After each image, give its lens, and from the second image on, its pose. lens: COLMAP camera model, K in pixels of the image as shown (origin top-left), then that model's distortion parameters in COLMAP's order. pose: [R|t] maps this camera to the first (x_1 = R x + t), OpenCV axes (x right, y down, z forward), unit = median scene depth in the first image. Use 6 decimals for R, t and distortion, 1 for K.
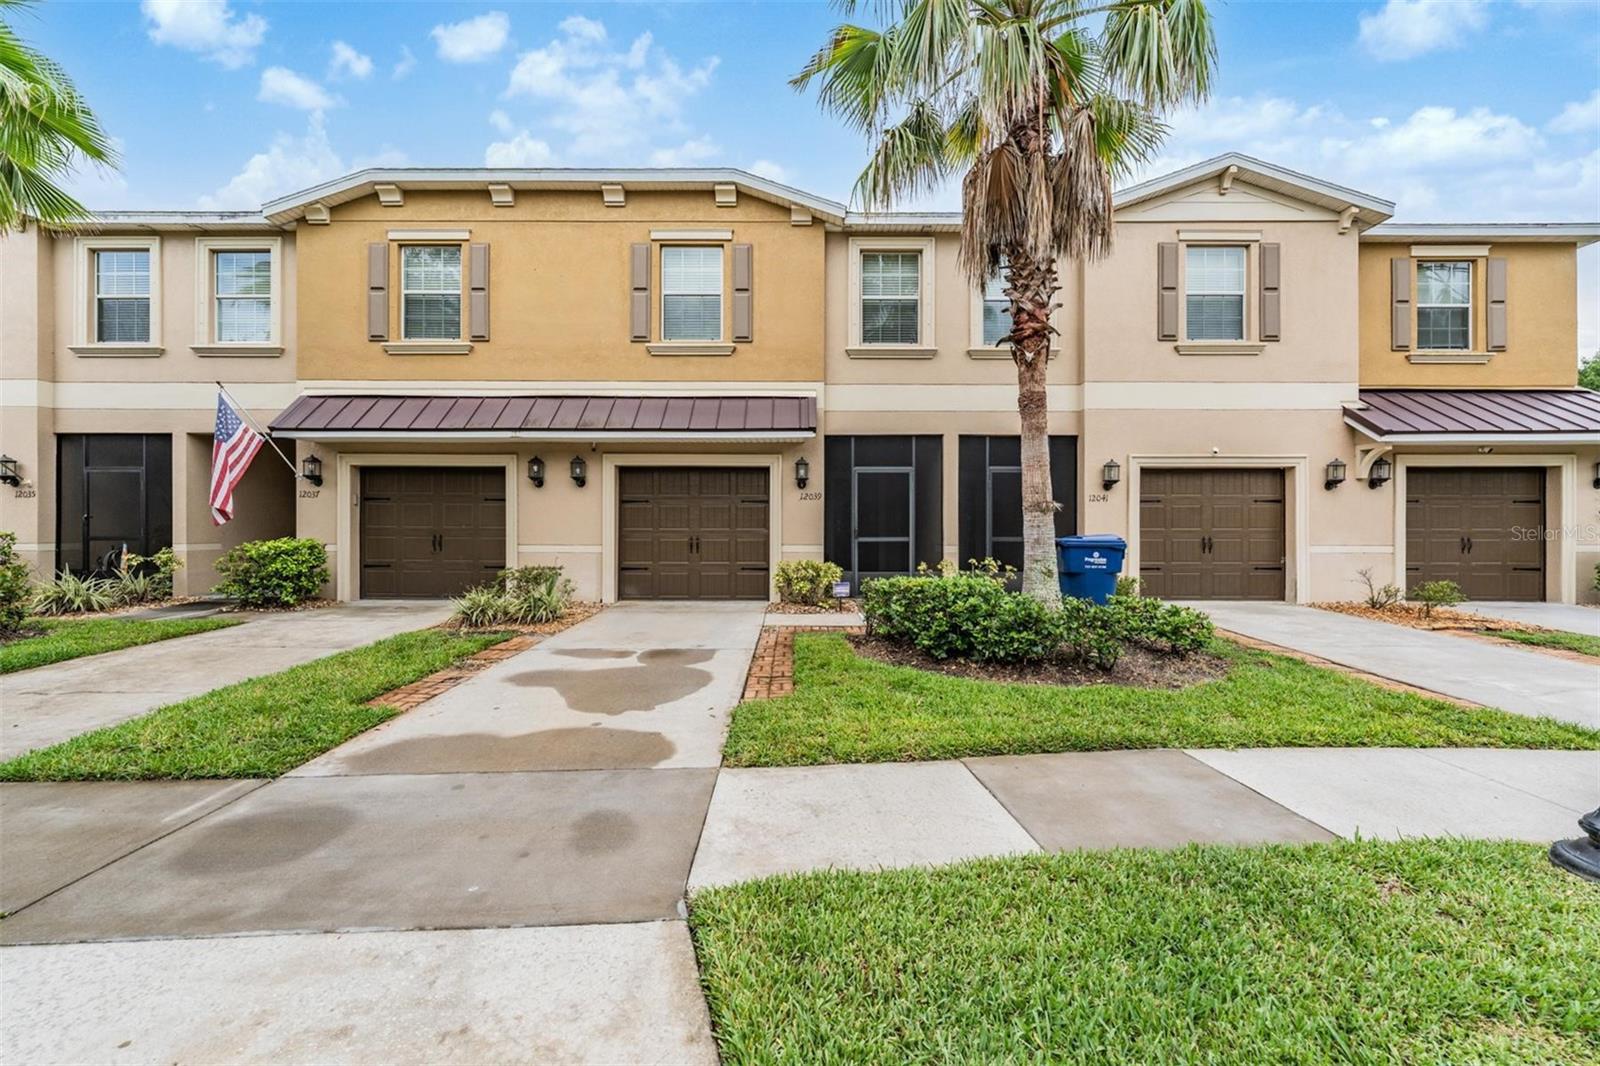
lens RADIAL K [[657.4, 0, 812.2], [0, 657.4, 526.9], [0, 0, 1]] dist [-0.014326, 0.000401]
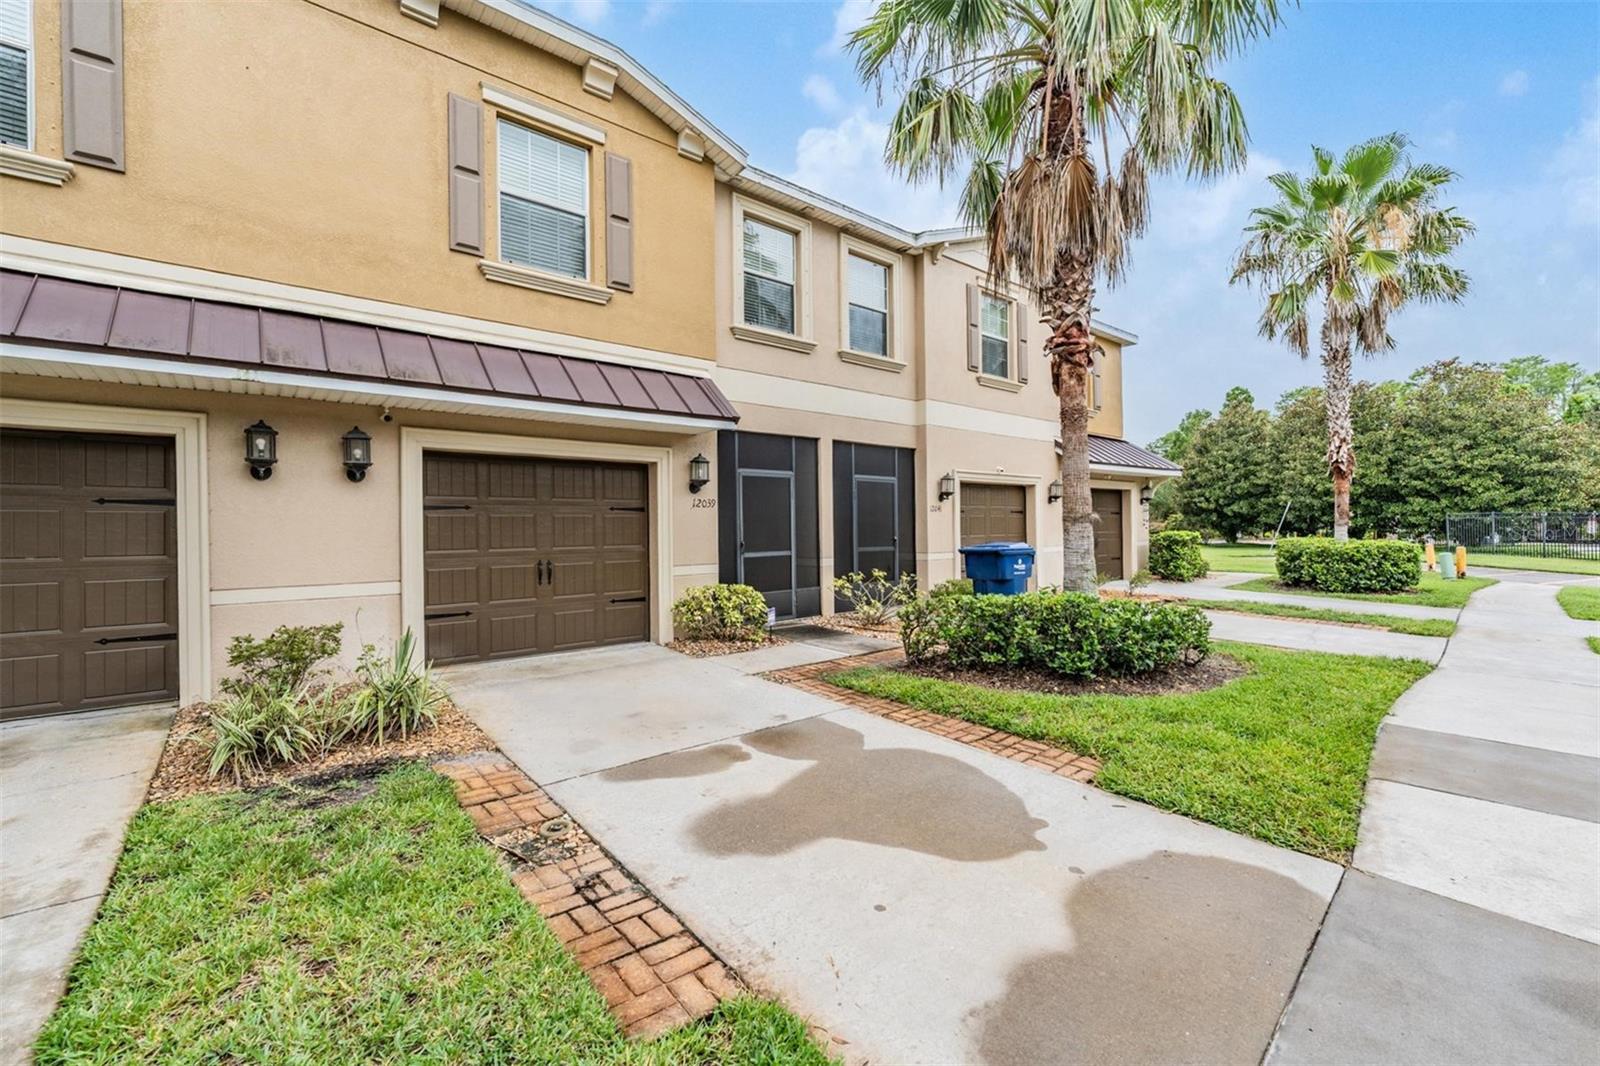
lens RADIAL K [[657.4, 0, 806.6], [0, 657.4, 530.0], [0, 0, 1]] dist [-0.014326, 0.000401]
pose [[0.764871, -0.012728, 0.644057, -0.416198], [0.016778, 0.999859, -0.000167, -0.011754], [-0.643964, 0.010934, 0.764977, 0.311623]]
